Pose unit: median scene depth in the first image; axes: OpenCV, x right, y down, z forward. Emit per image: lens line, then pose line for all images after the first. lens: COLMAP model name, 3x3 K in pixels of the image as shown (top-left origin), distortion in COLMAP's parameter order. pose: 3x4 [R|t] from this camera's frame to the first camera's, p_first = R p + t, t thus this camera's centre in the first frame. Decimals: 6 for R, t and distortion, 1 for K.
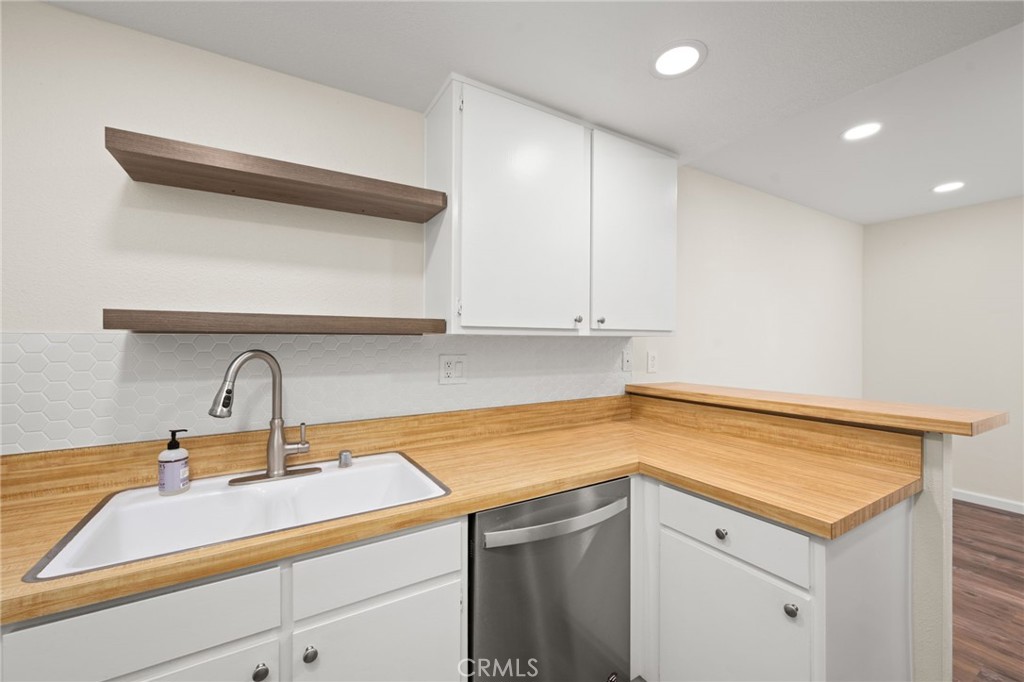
lens RADIAL K [[407.4, 0, 513.0], [0, 407.4, 343.7], [0, 0, 1]] dist [0.001881, -0.000035]
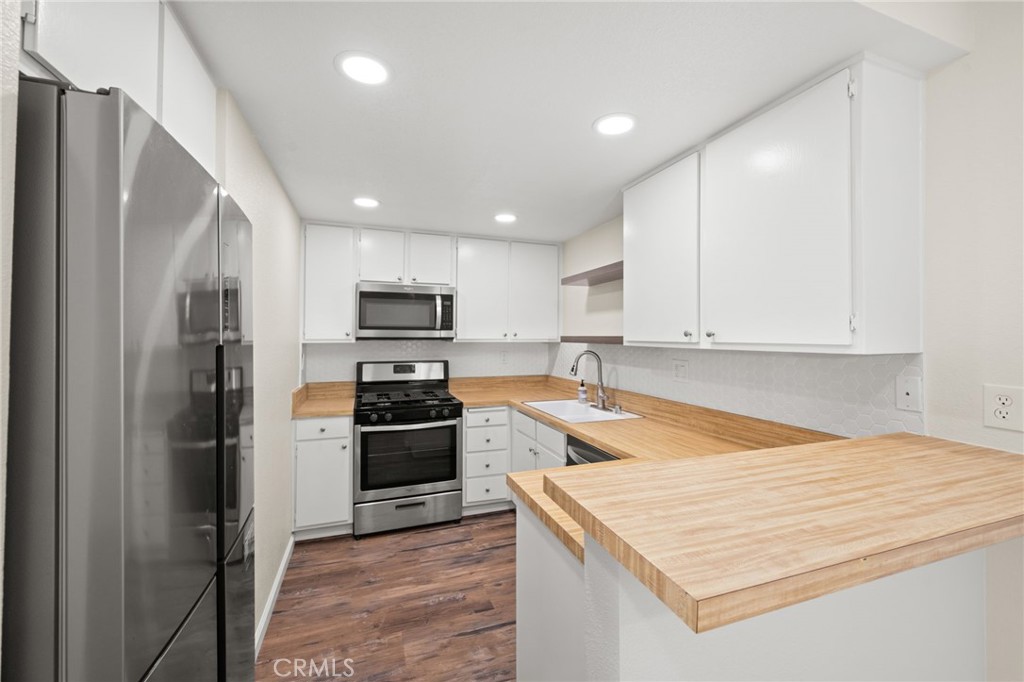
lens RADIAL K [[407.4, 0, 511.1], [0, 407.4, 335.6], [0, 0, 1]] dist [0.001881, -0.000035]
pose [[-0.178899, 0.003025, -0.983863, 1.302321], [-0.007171, 0.999965, 0.004379, -0.056288], [0.983841, 0.007839, -0.178871, 0.714843]]
